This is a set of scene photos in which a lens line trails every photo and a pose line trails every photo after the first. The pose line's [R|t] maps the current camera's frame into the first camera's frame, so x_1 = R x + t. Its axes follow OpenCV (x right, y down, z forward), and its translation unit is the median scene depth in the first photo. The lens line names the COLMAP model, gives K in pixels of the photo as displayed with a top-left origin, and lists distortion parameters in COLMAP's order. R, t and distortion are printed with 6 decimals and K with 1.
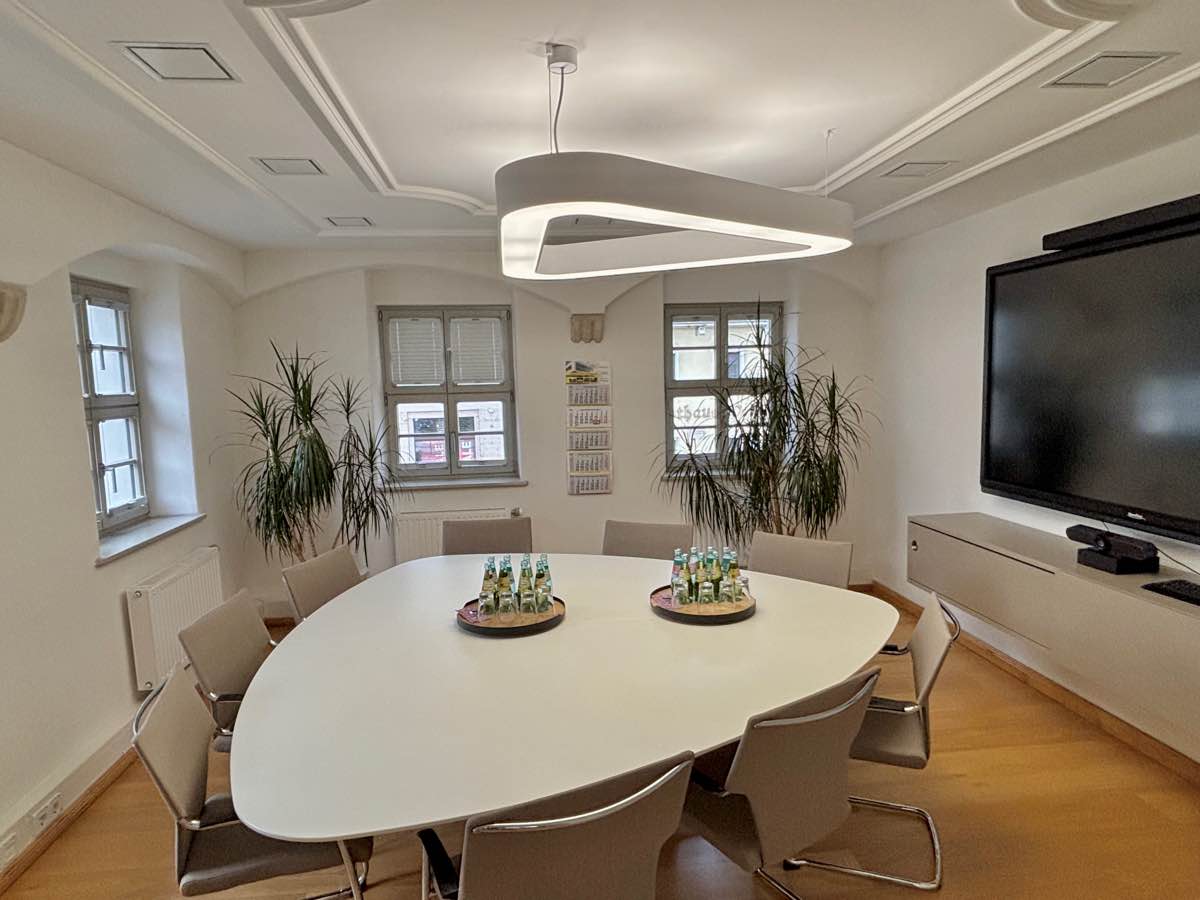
lens RADIAL K [[705.3, 0, 601.6], [0, 705.3, 451.7], [0, 0, 1]] dist [0.003065, 0.000230]
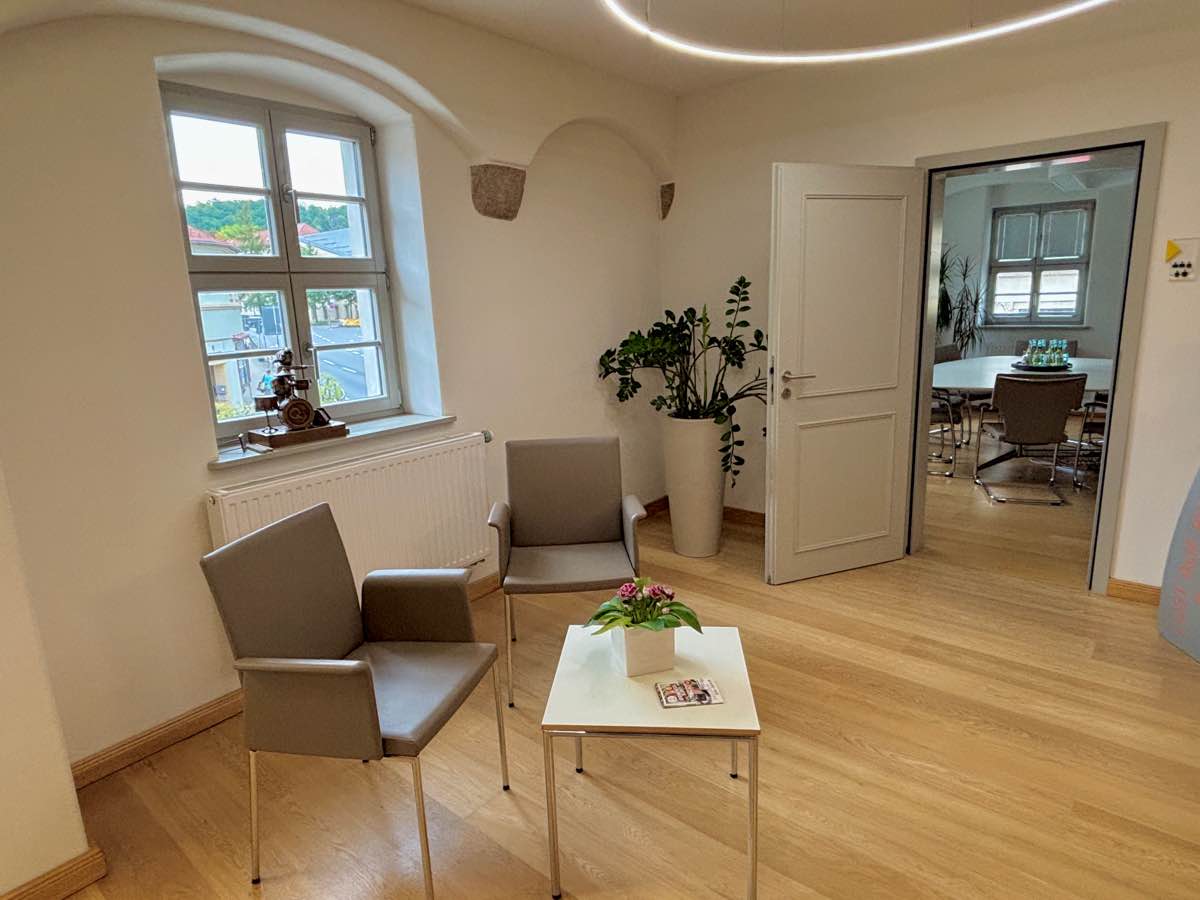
lens RADIAL K [[705.3, 0, 601.0], [0, 705.3, 450.0], [0, 0, 1]] dist [0.003065, 0.000230]
pose [[0.707095, 0.152506, -0.690477, 0.238212], [-0.046955, 0.984437, 0.169348, 0.099598], [0.705557, -0.087324, 0.703252, -0.783178]]
